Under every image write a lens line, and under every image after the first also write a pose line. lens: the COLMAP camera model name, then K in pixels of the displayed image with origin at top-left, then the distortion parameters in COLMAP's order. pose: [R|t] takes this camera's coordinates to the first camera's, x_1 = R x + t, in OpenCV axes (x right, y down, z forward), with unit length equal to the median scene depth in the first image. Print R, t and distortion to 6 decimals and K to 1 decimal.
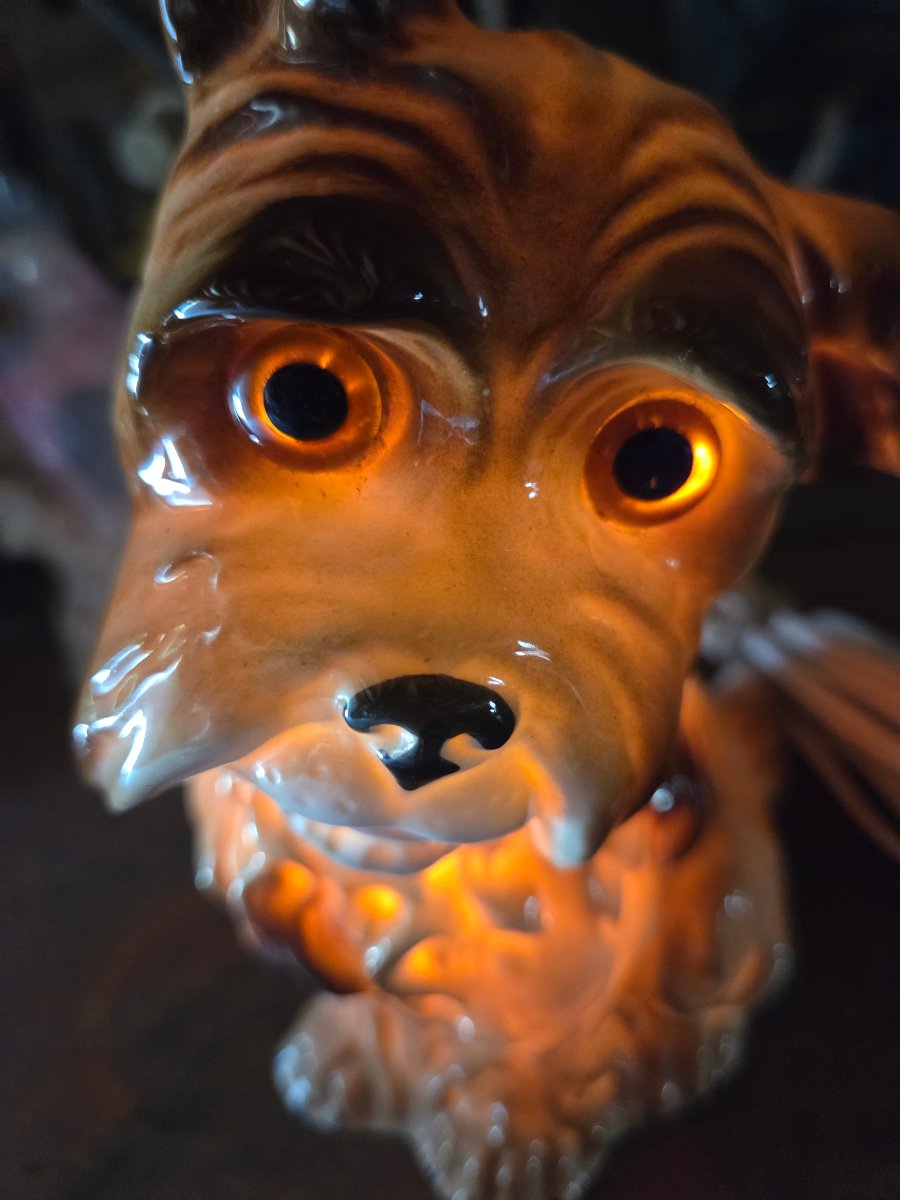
lens RADIAL K [[935.1, 0, 450.0], [0, 935.1, 600.0], [0, 0, 1]] dist [-0.095090, -0.006860]
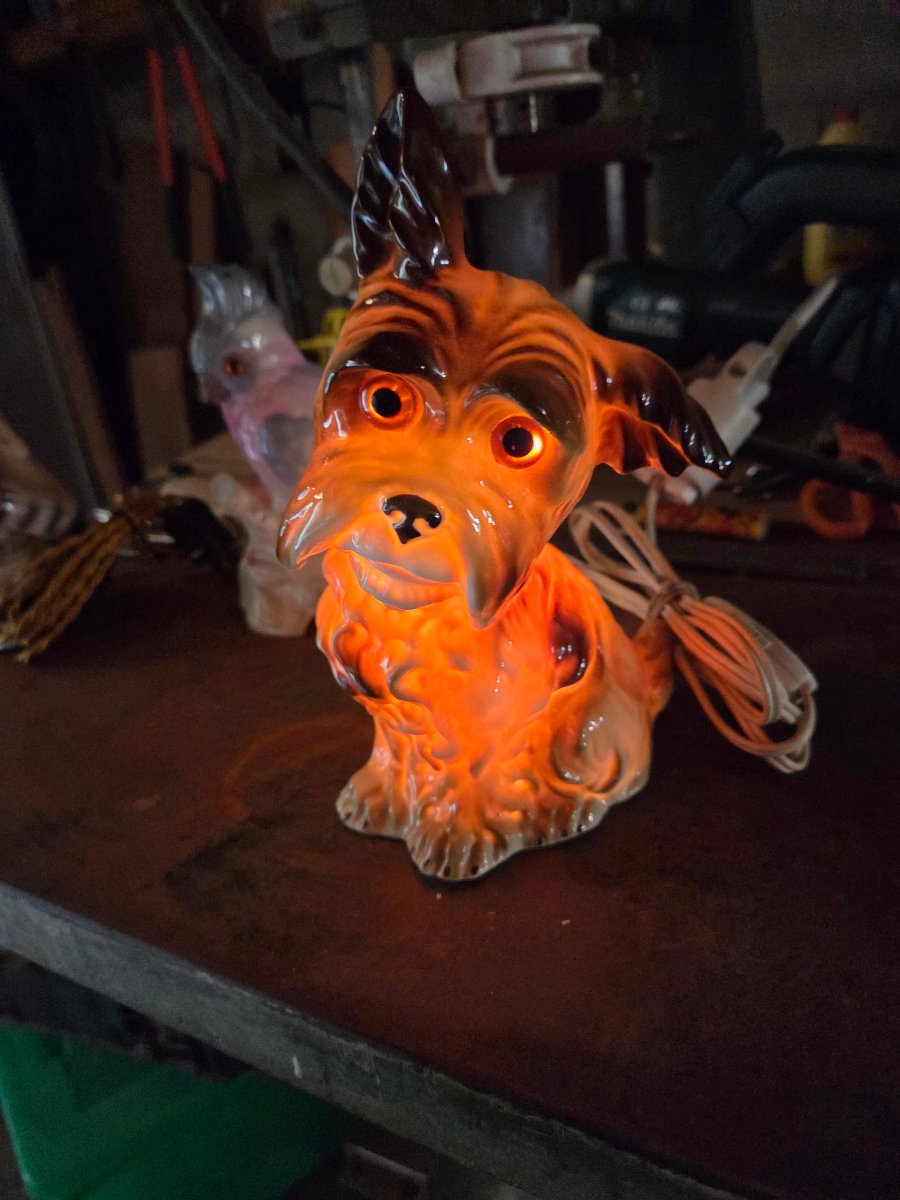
lens RADIAL K [[954.8, 0, 484.0], [0, 954.8, 598.4], [0, 0, 1]] dist [-0.030597, -0.001215]
pose [[0.986723, 0.119207, -0.110304, 0.511085], [-0.130783, 0.985893, -0.104454, 0.614474], [0.096296, 0.117493, 0.988394, -1.692990]]
